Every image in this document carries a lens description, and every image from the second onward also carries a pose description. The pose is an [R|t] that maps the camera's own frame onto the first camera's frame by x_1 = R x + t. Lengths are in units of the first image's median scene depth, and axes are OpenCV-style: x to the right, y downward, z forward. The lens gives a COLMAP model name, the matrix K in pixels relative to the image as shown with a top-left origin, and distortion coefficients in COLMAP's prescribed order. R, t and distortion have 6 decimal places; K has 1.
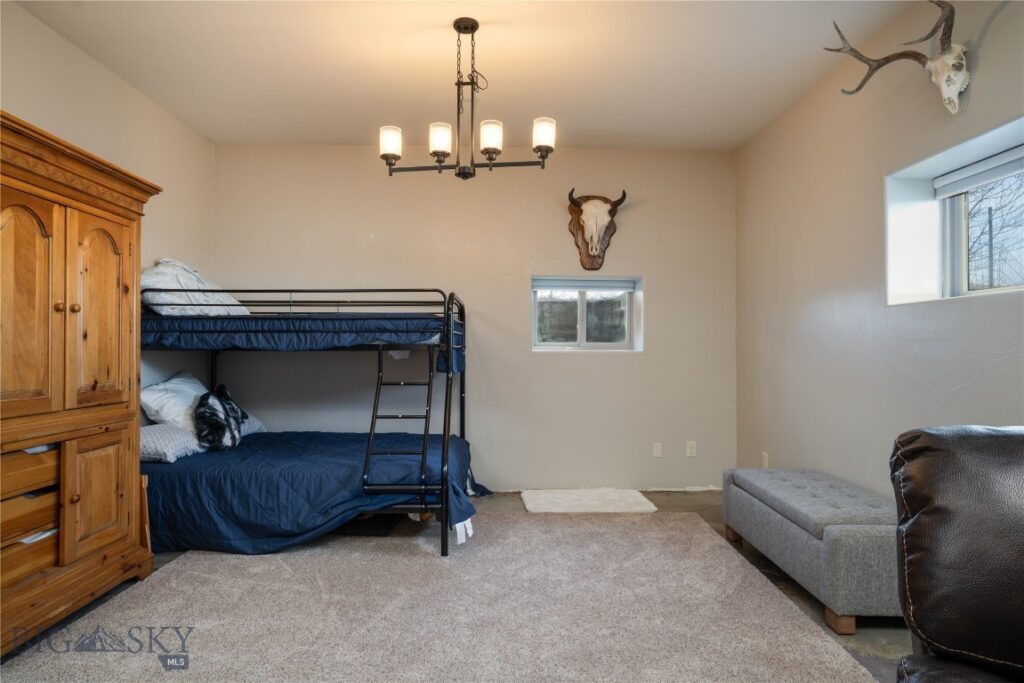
lens RADIAL K [[586.0, 0, 510.8], [0, 586.0, 344.8], [0, 0, 1]] dist [-0.000881, -0.000053]
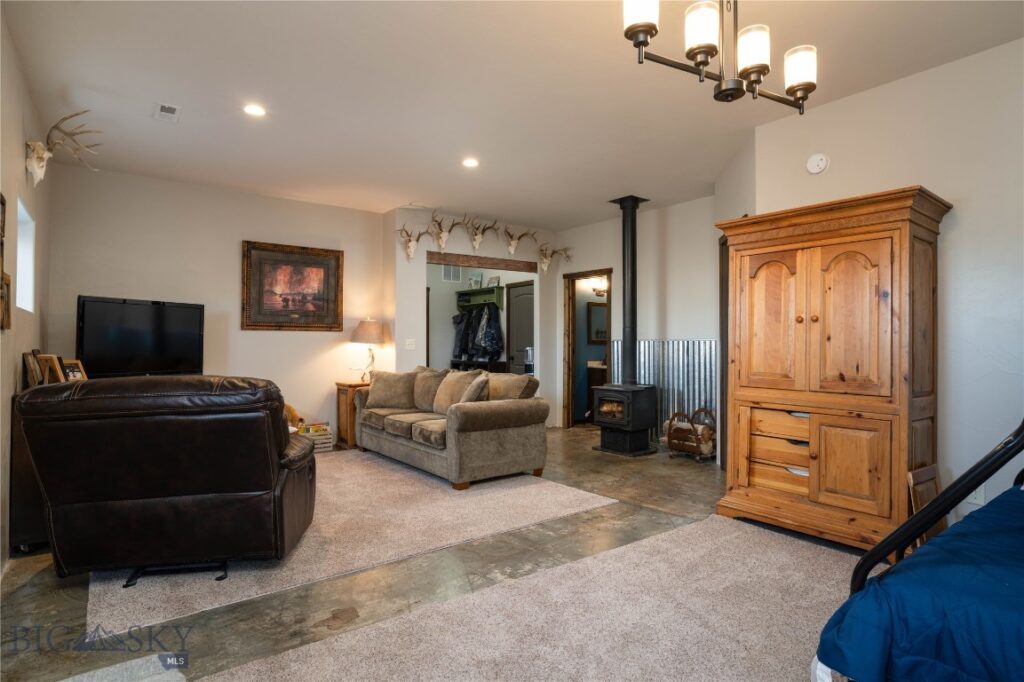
lens RADIAL K [[538.8, 0, 511.8], [0, 538.8, 340.6], [0, 0, 1]] dist [0.000751, 0.000091]
pose [[-0.809756, -0.007180, -0.586723, 0.568827], [-0.001444, 0.999946, -0.010243, 0.003353], [0.586766, -0.007447, -0.809723, 1.564517]]
